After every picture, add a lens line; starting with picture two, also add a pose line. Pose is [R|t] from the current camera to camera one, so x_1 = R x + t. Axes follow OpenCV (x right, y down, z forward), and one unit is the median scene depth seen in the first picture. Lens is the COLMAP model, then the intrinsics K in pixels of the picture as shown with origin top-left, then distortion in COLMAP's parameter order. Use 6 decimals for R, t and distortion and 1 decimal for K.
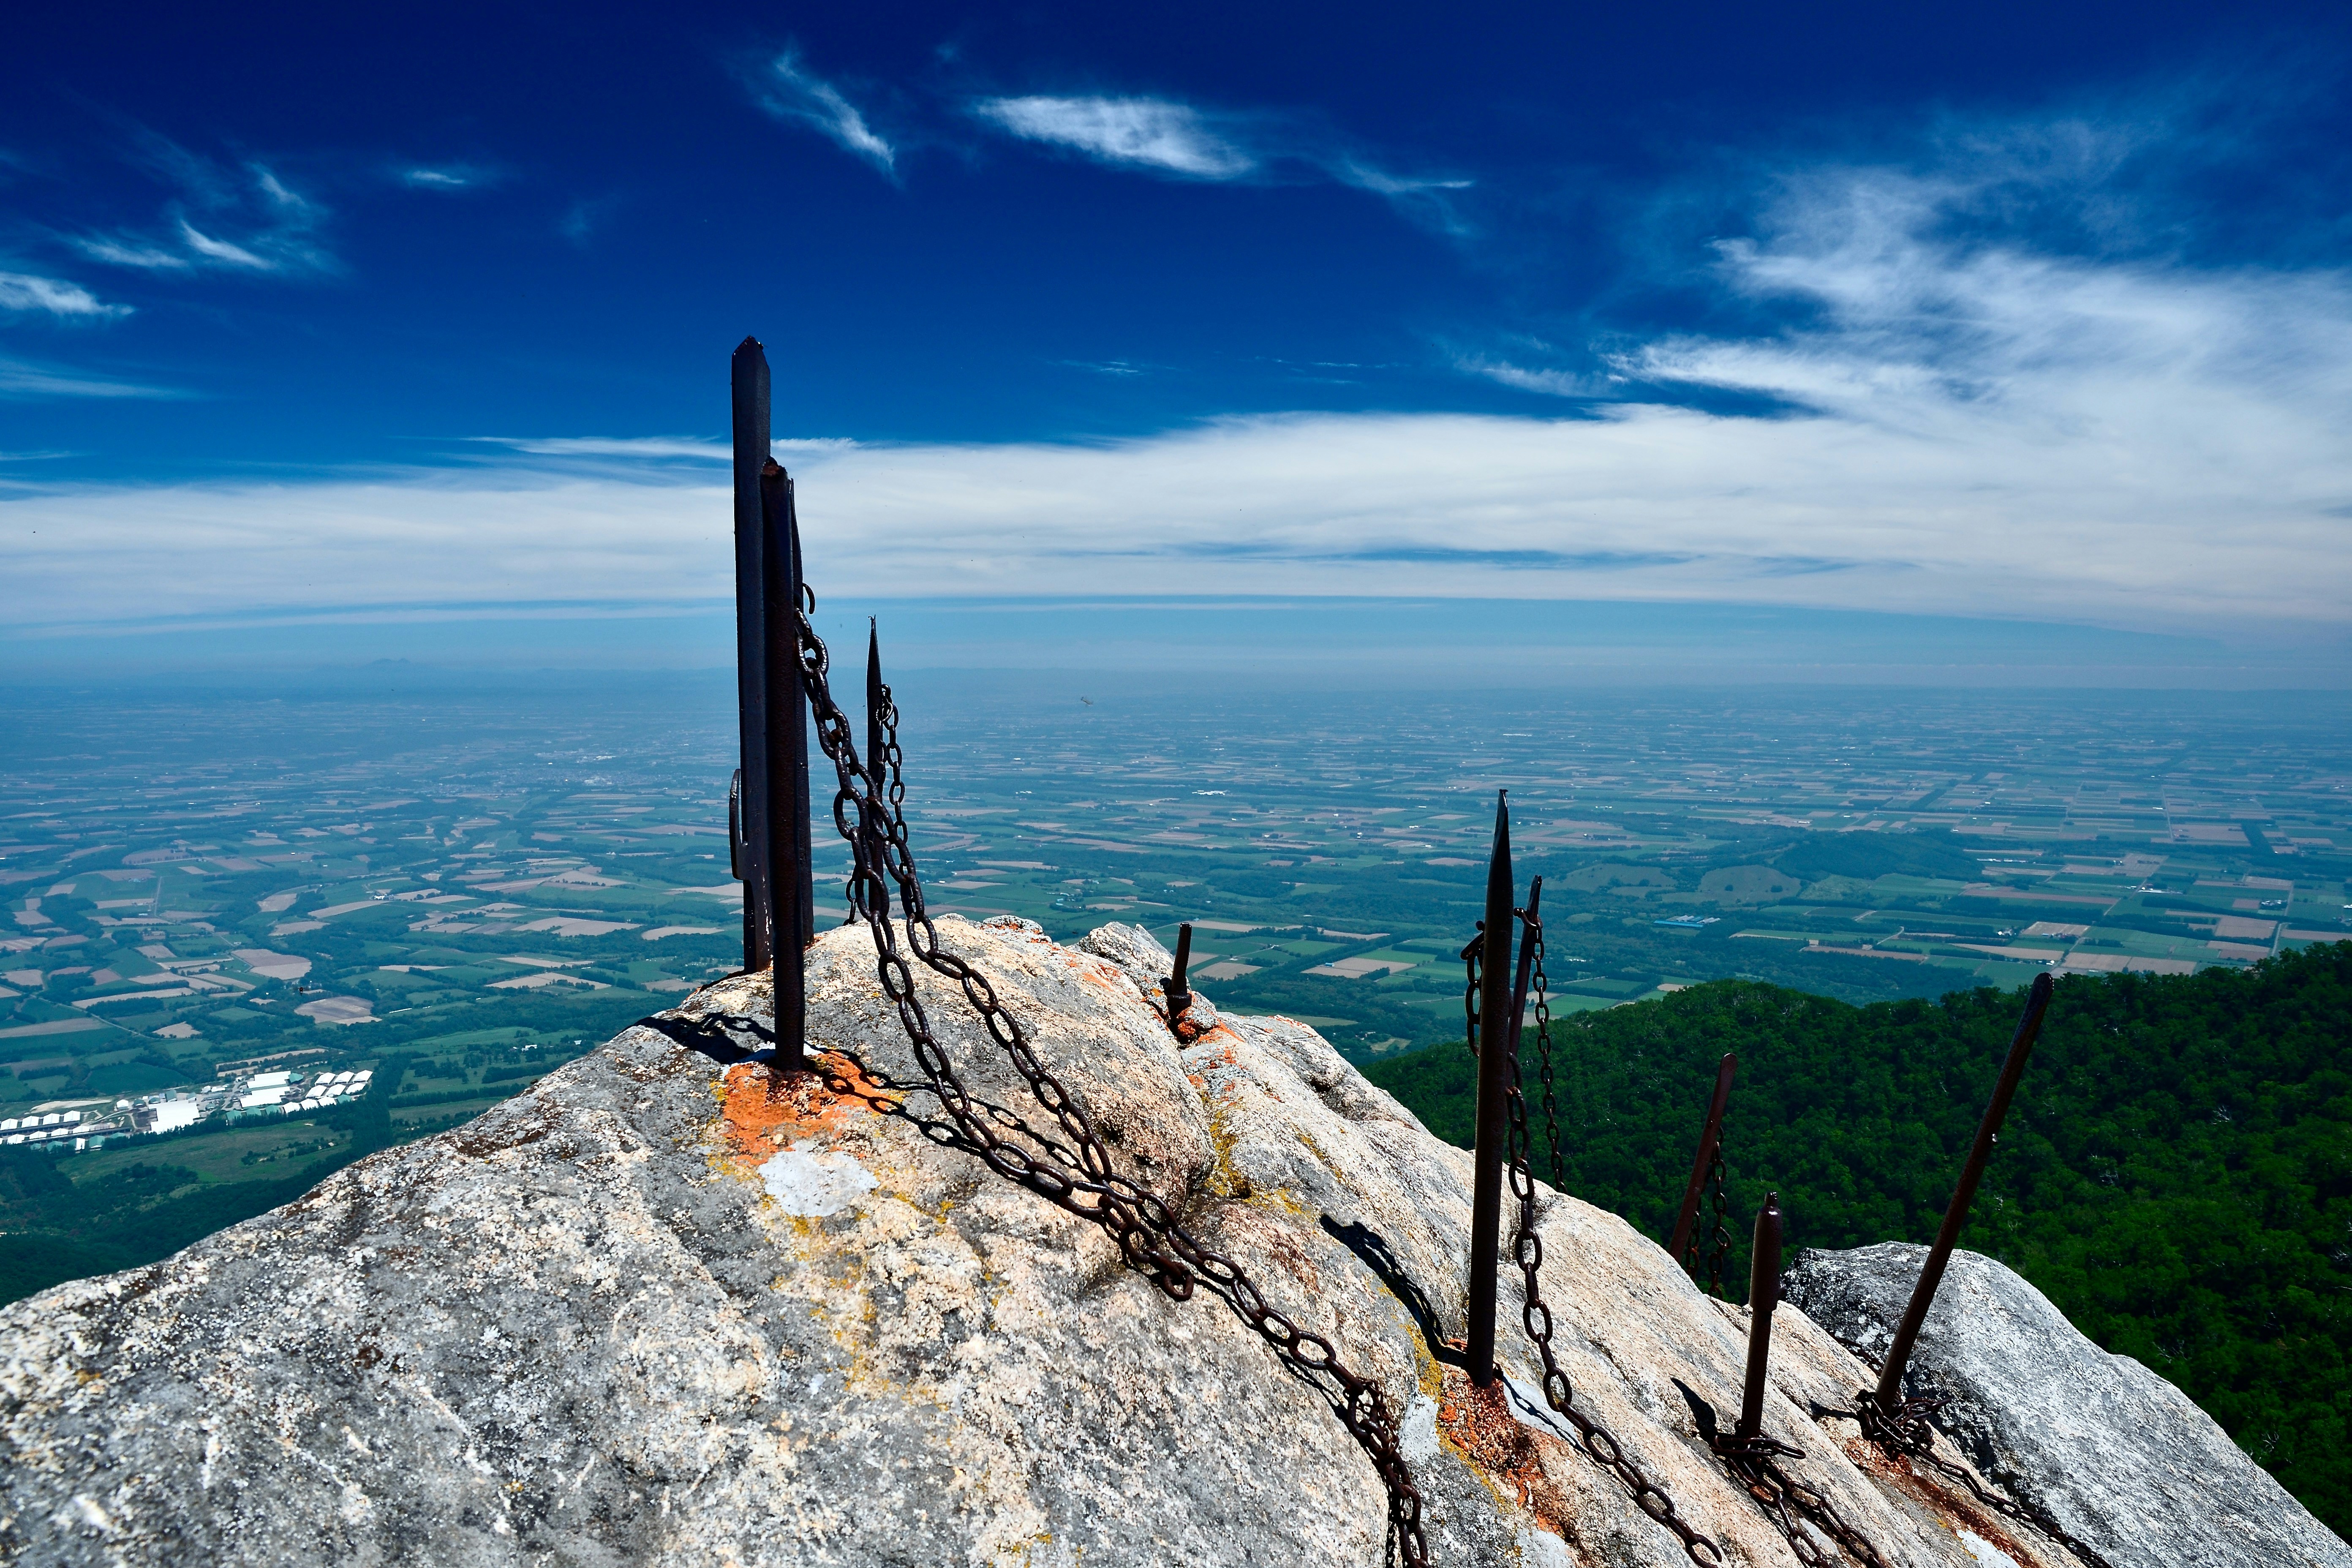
lens RADIAL K [[1629.8, 0, 1174.3], [0, 1629.8, 761.0], [0, 0, 1]] dist [-0.123756, 0.062896]
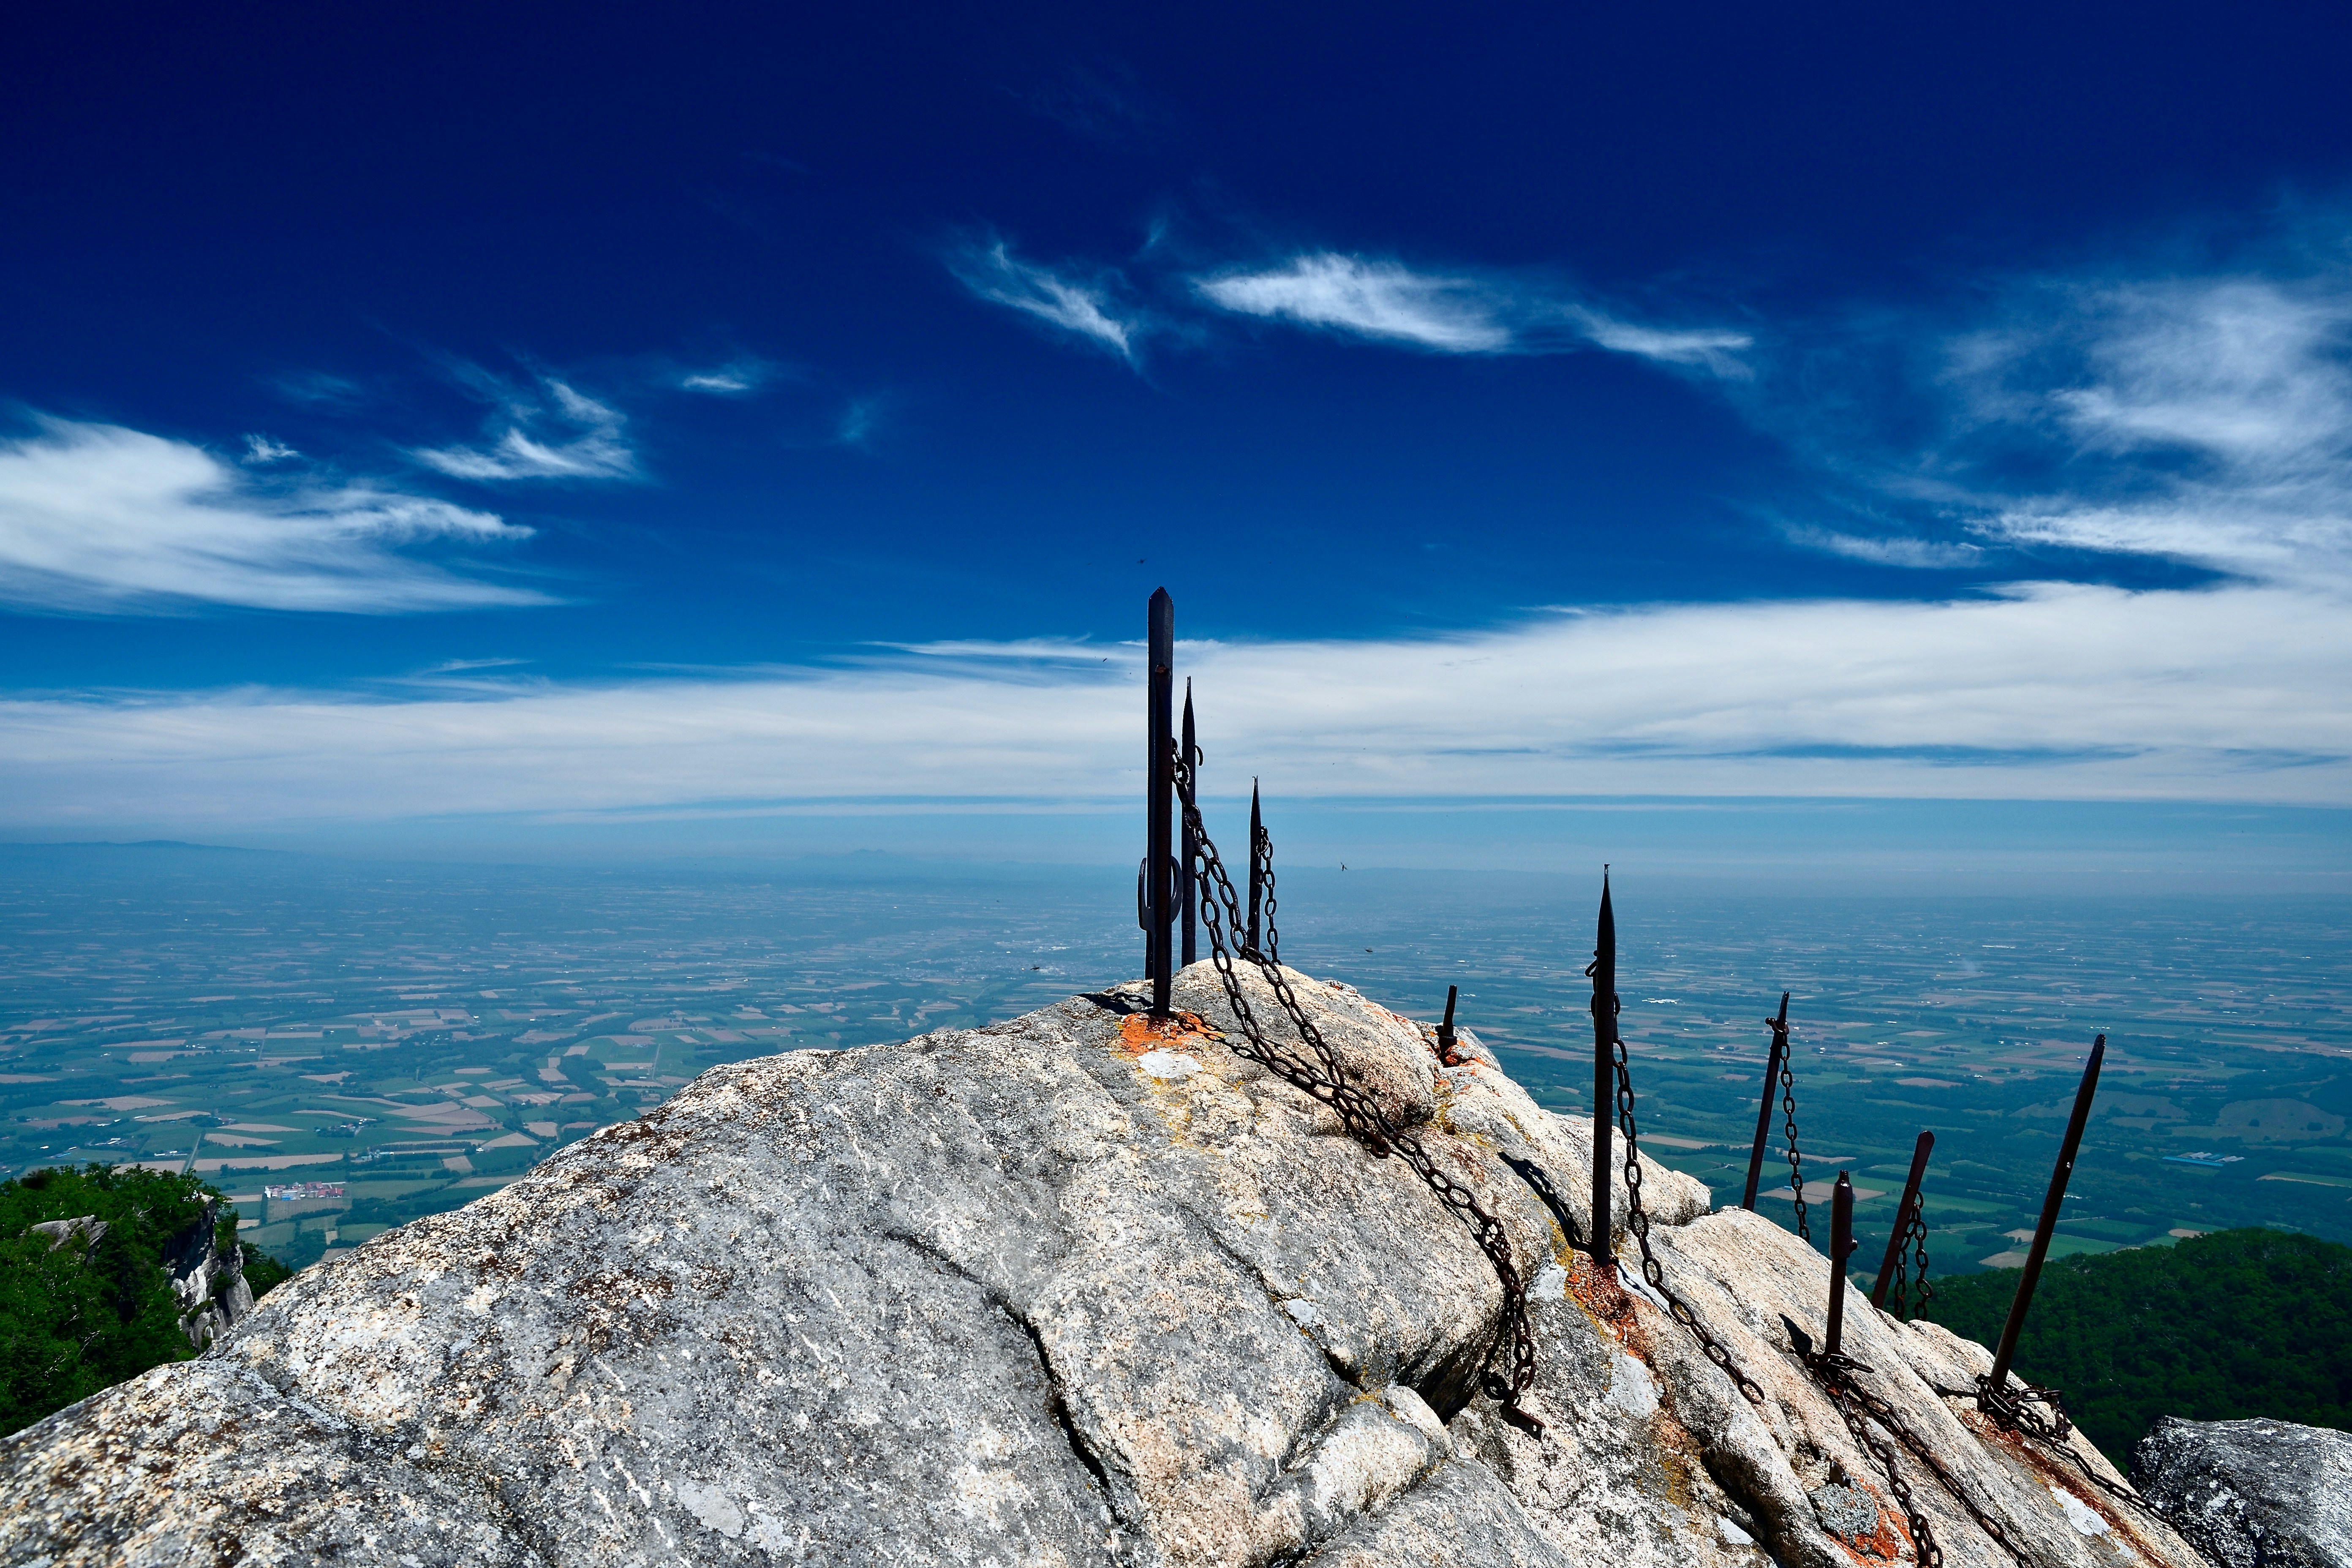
lens RADIAL K [[1629.8, 0, 1186.5], [0, 1629.8, 778.3], [0, 0, 1]] dist [-0.123756, 0.062896]
pose [[0.965183, 0.000133, -0.261577, 0.203754], [-0.029521, 0.993667, -0.108421, 0.108051], [0.259906, 0.112369, 0.959074, -0.575025]]
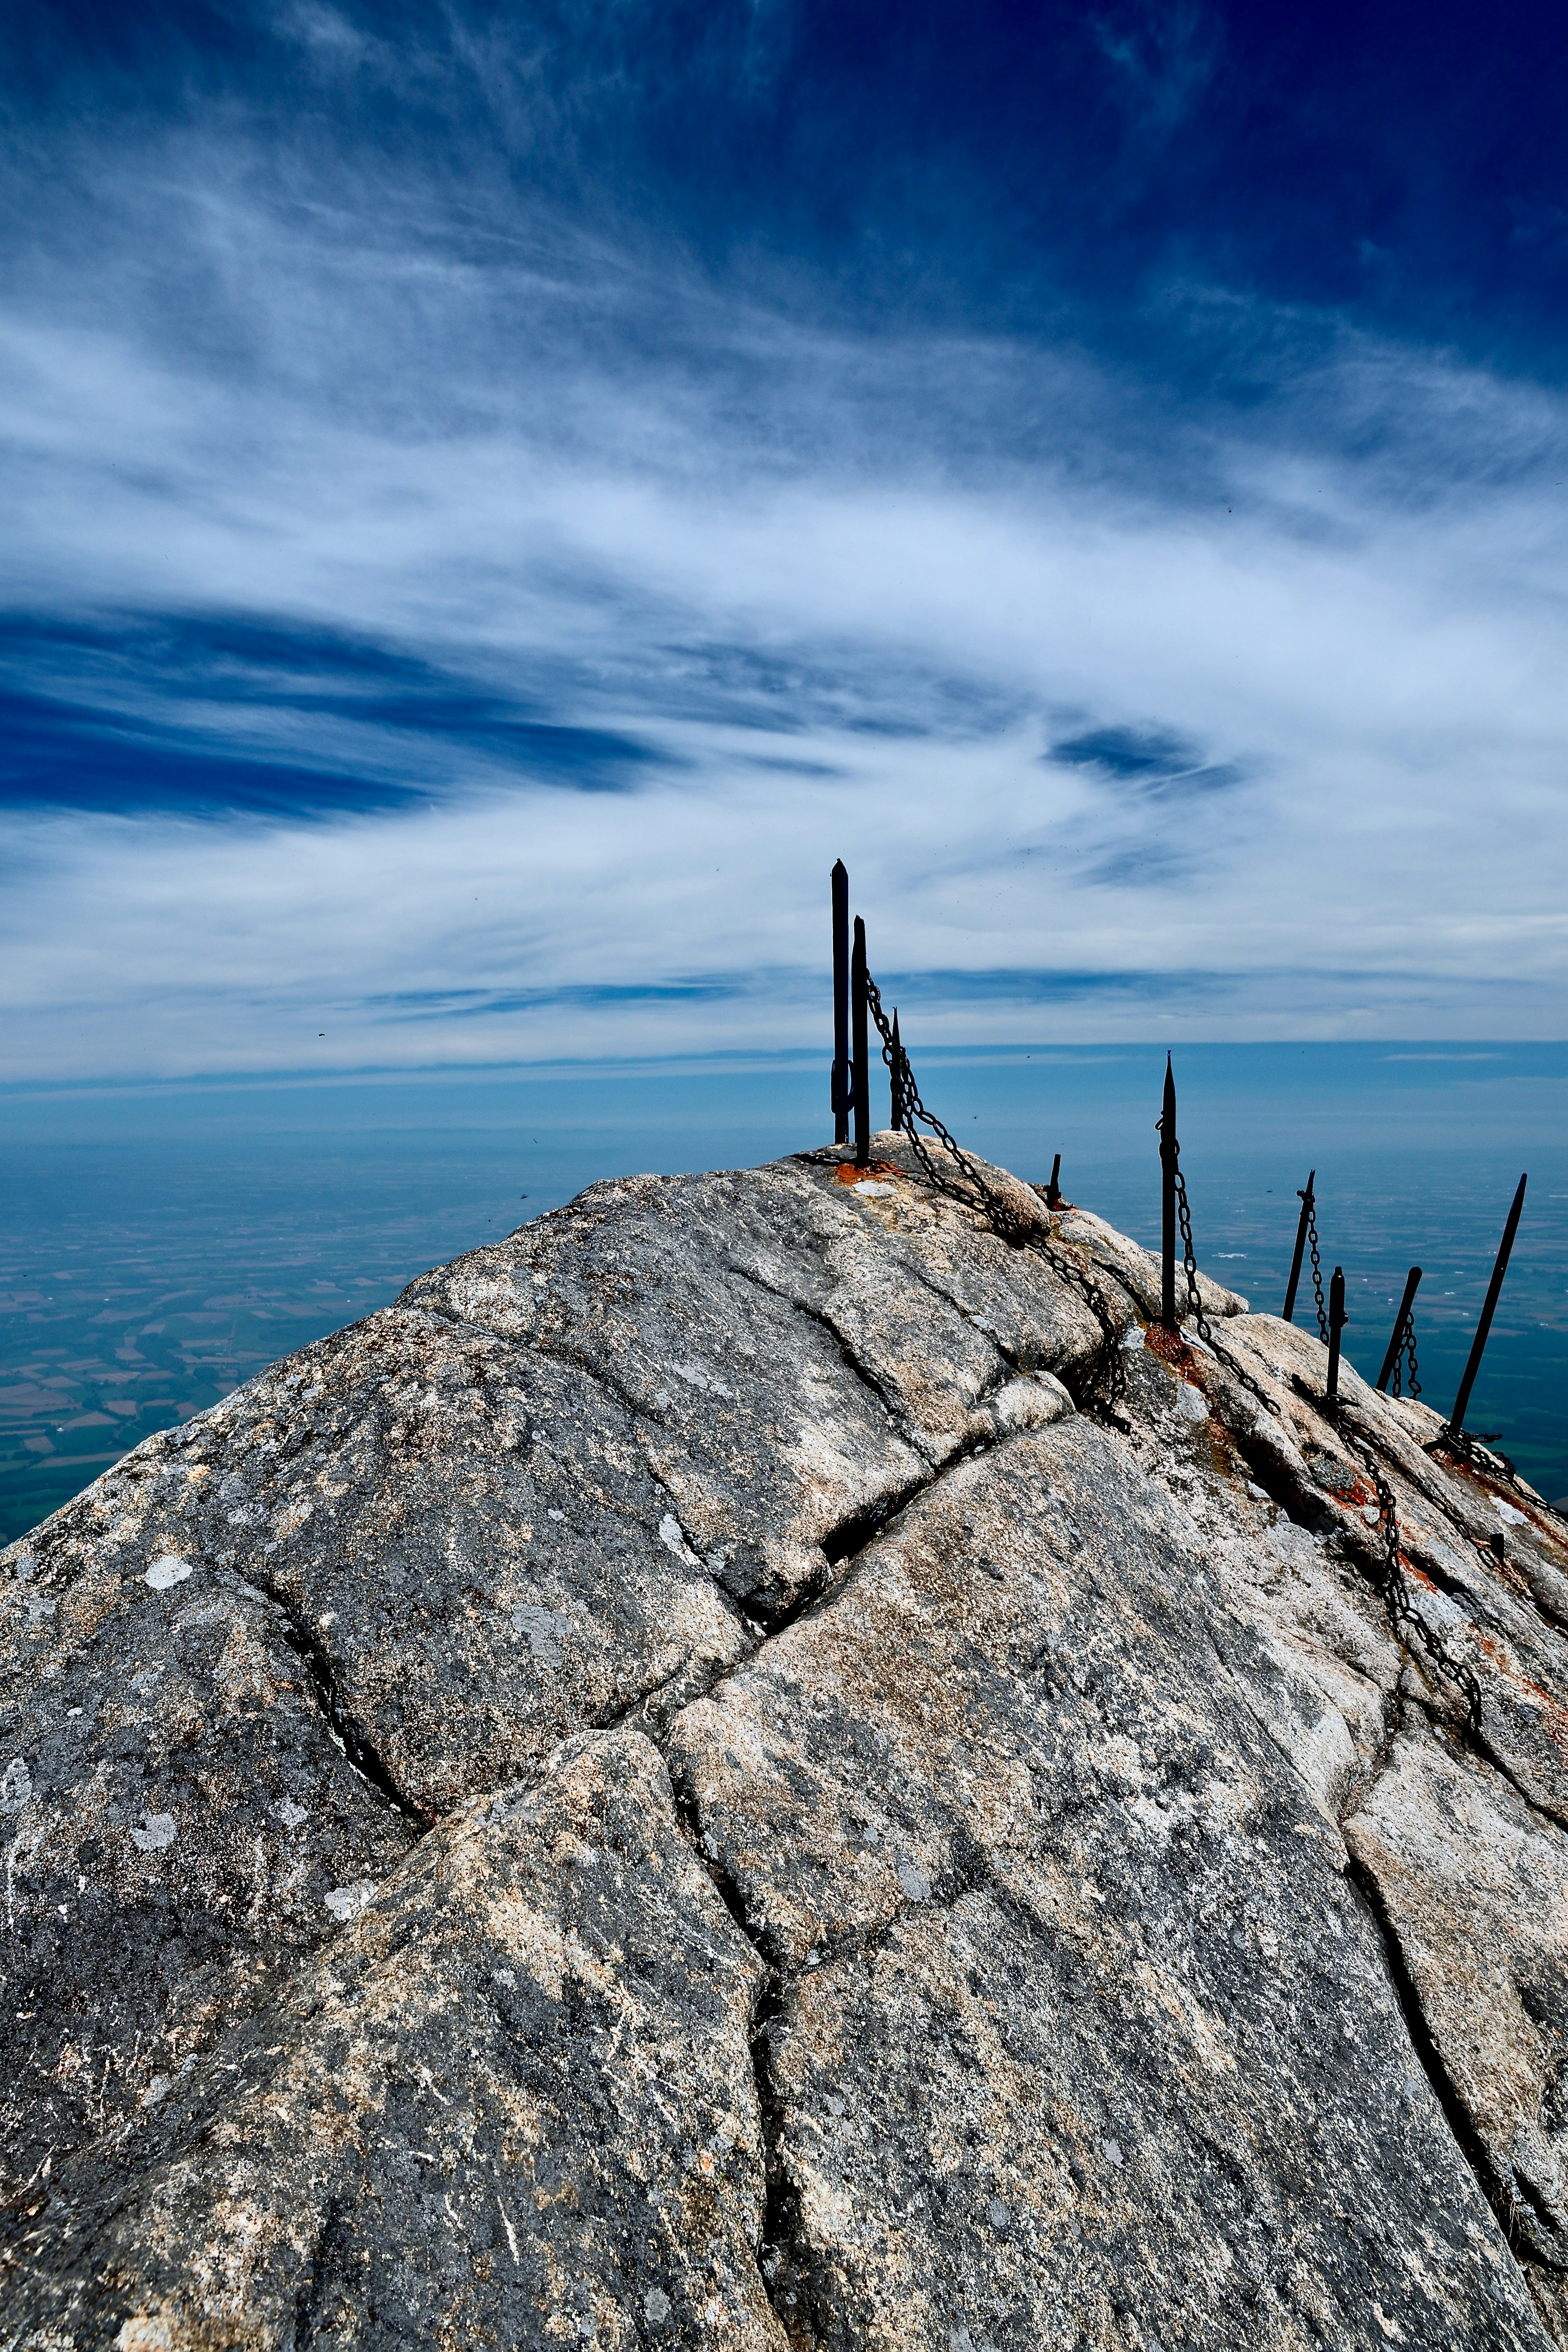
lens RADIAL K [[1629.8, 0, 788.0], [0, 1629.8, 1152.3], [0, 0, 1]] dist [-0.123756, 0.062896]
pose [[0.970356, -0.003337, -0.241657, 0.215932], [-0.006959, 0.999104, -0.041737, 0.240437], [0.241579, 0.042181, 0.969464, -1.230617]]
